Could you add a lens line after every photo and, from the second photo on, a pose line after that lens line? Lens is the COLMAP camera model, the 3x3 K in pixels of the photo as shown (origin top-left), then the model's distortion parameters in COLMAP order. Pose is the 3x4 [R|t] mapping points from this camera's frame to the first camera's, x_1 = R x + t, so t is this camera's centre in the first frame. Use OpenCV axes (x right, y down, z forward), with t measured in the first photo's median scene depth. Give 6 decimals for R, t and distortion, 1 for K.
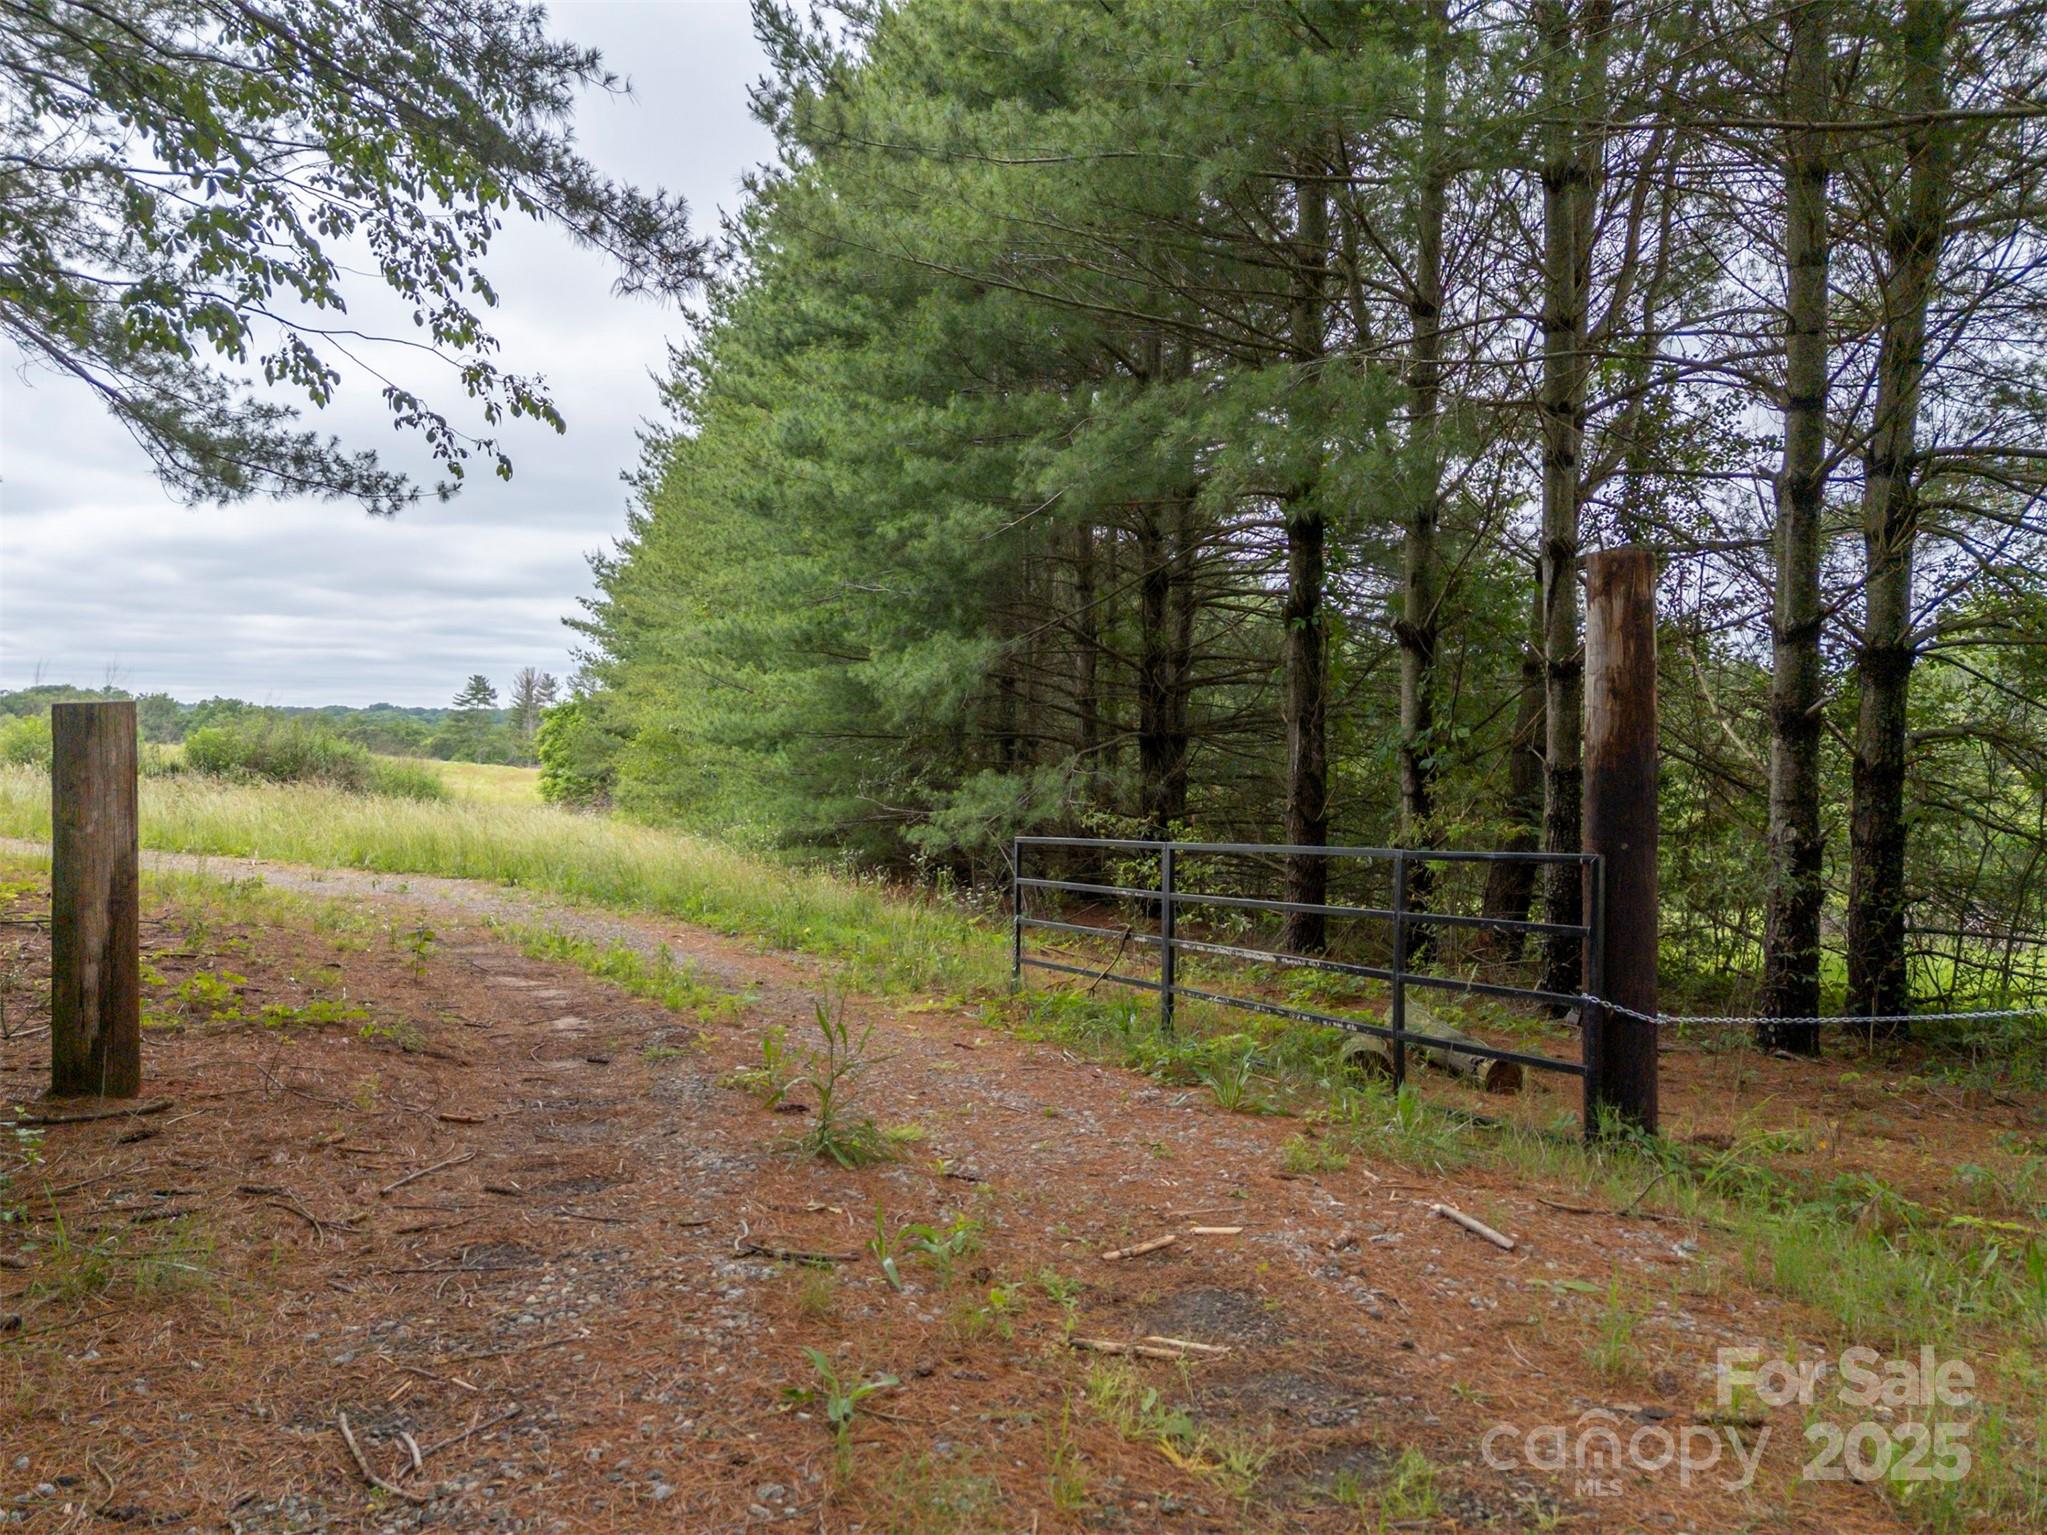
lens RADIAL K [[1474.9, 0, 1032.4], [0, 1474.9, 770.3], [0, 0, 1]] dist [0.081514, -0.071344]
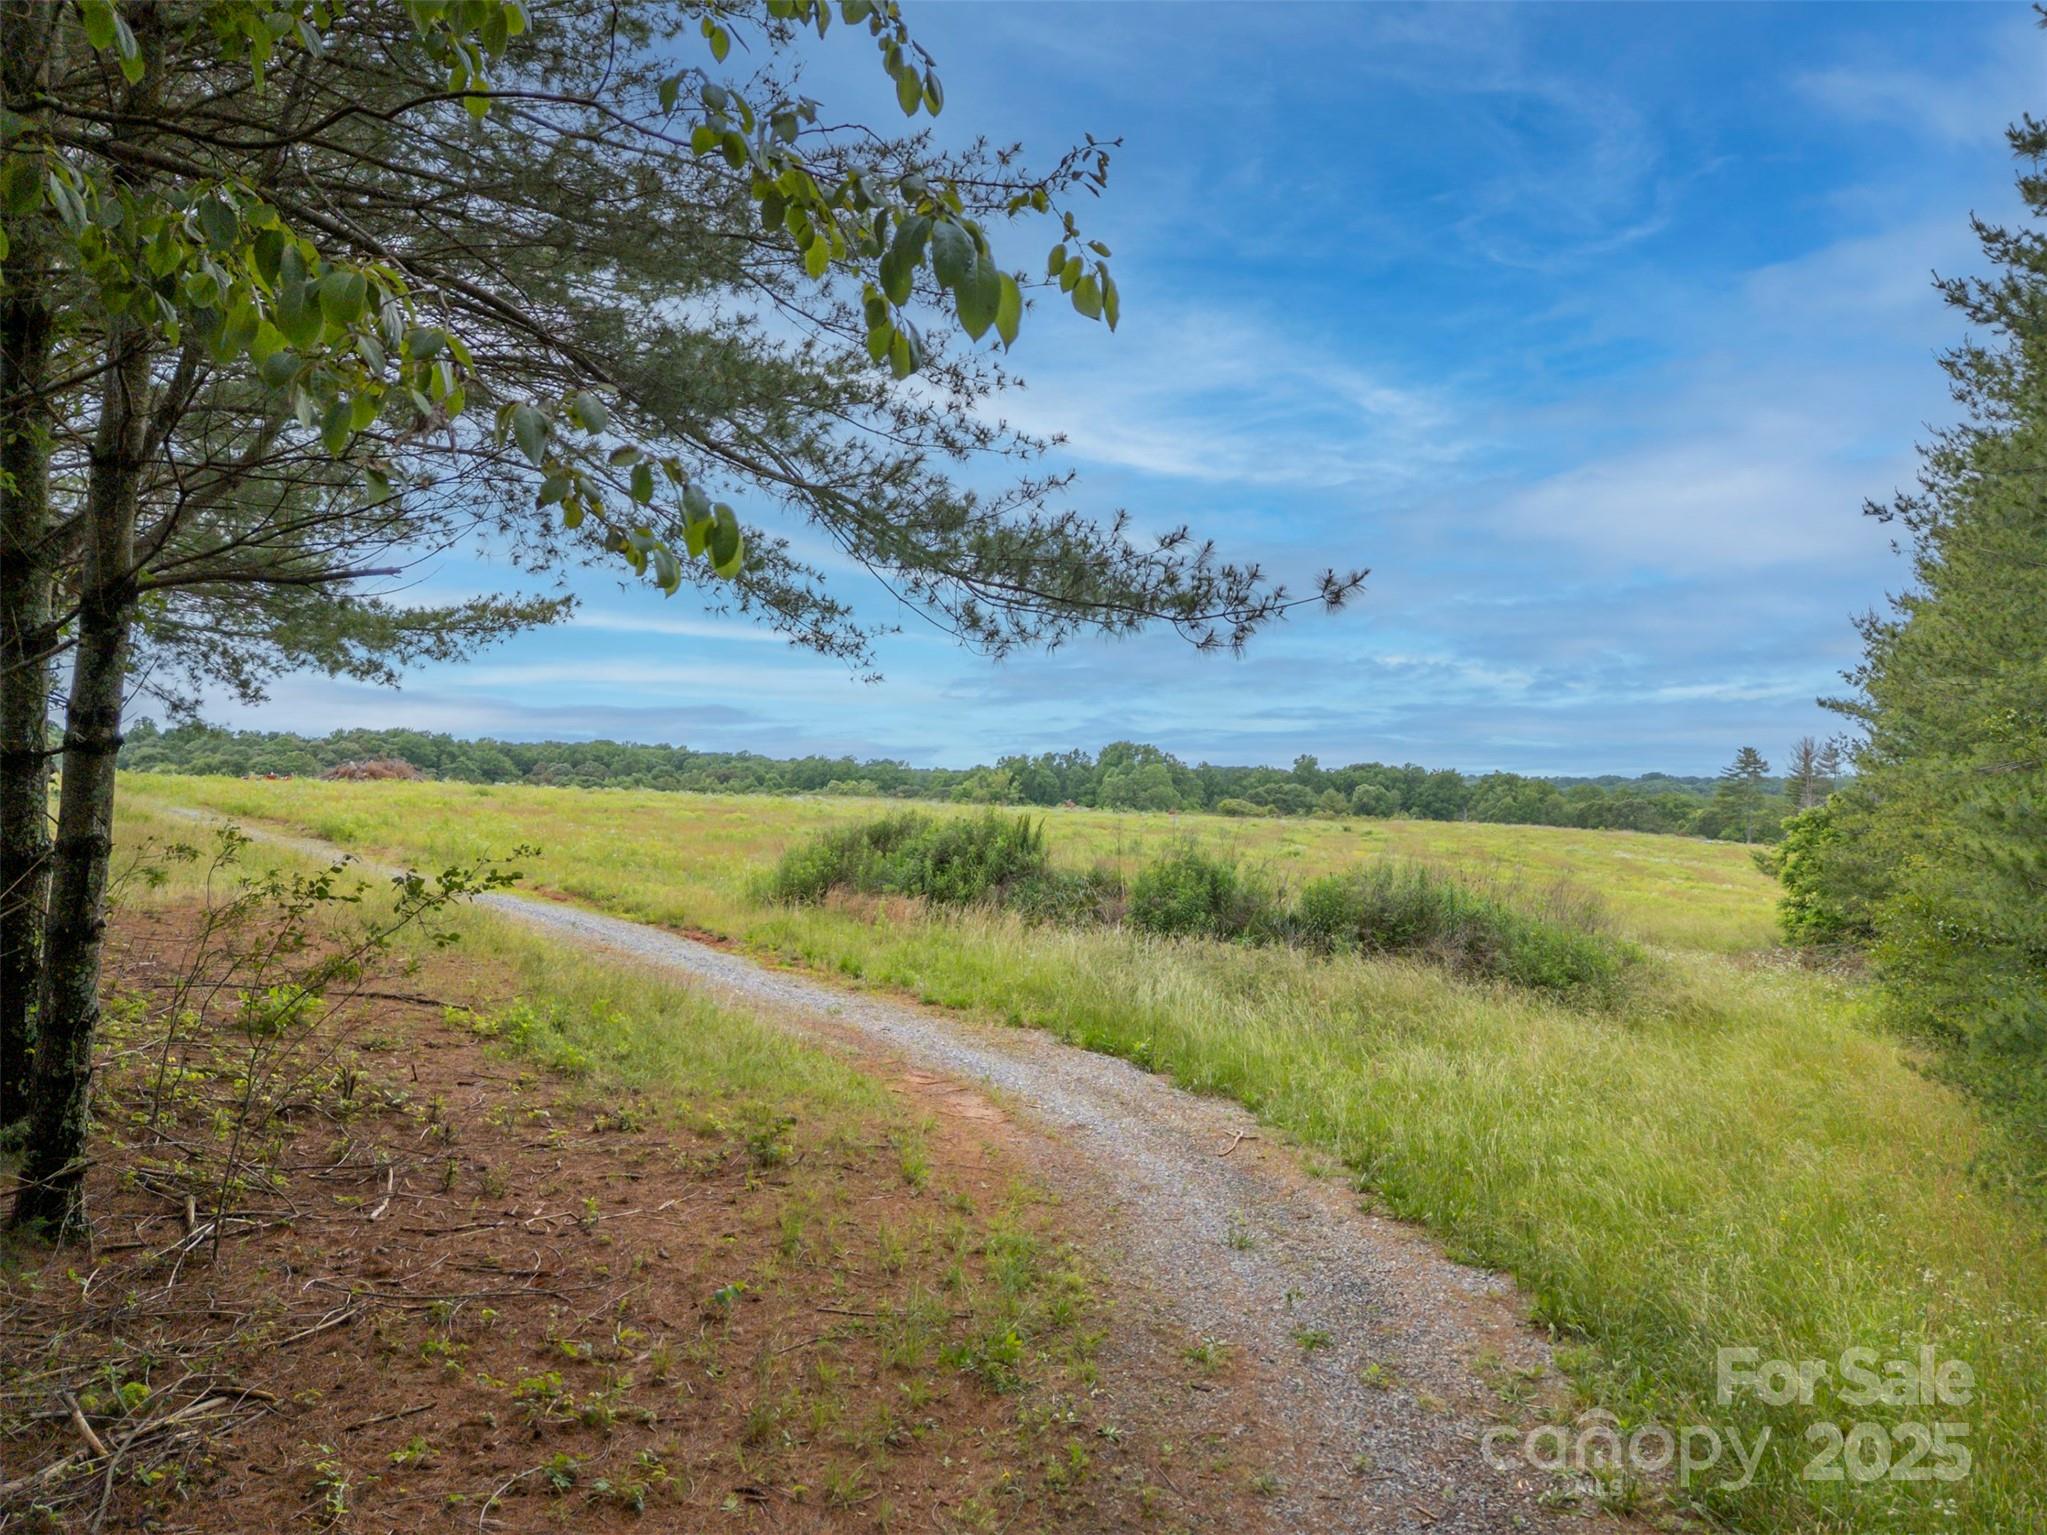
lens RADIAL K [[1474.9, 0, 1032.4], [0, 1474.9, 770.3], [0, 0, 1]] dist [0.081514, -0.071344]
pose [[0.691849, -0.008306, -0.721995, -0.026559], [-0.024460, 0.999090, -0.034932, -0.025254], [0.721628, 0.041828, 0.691016, 0.138877]]
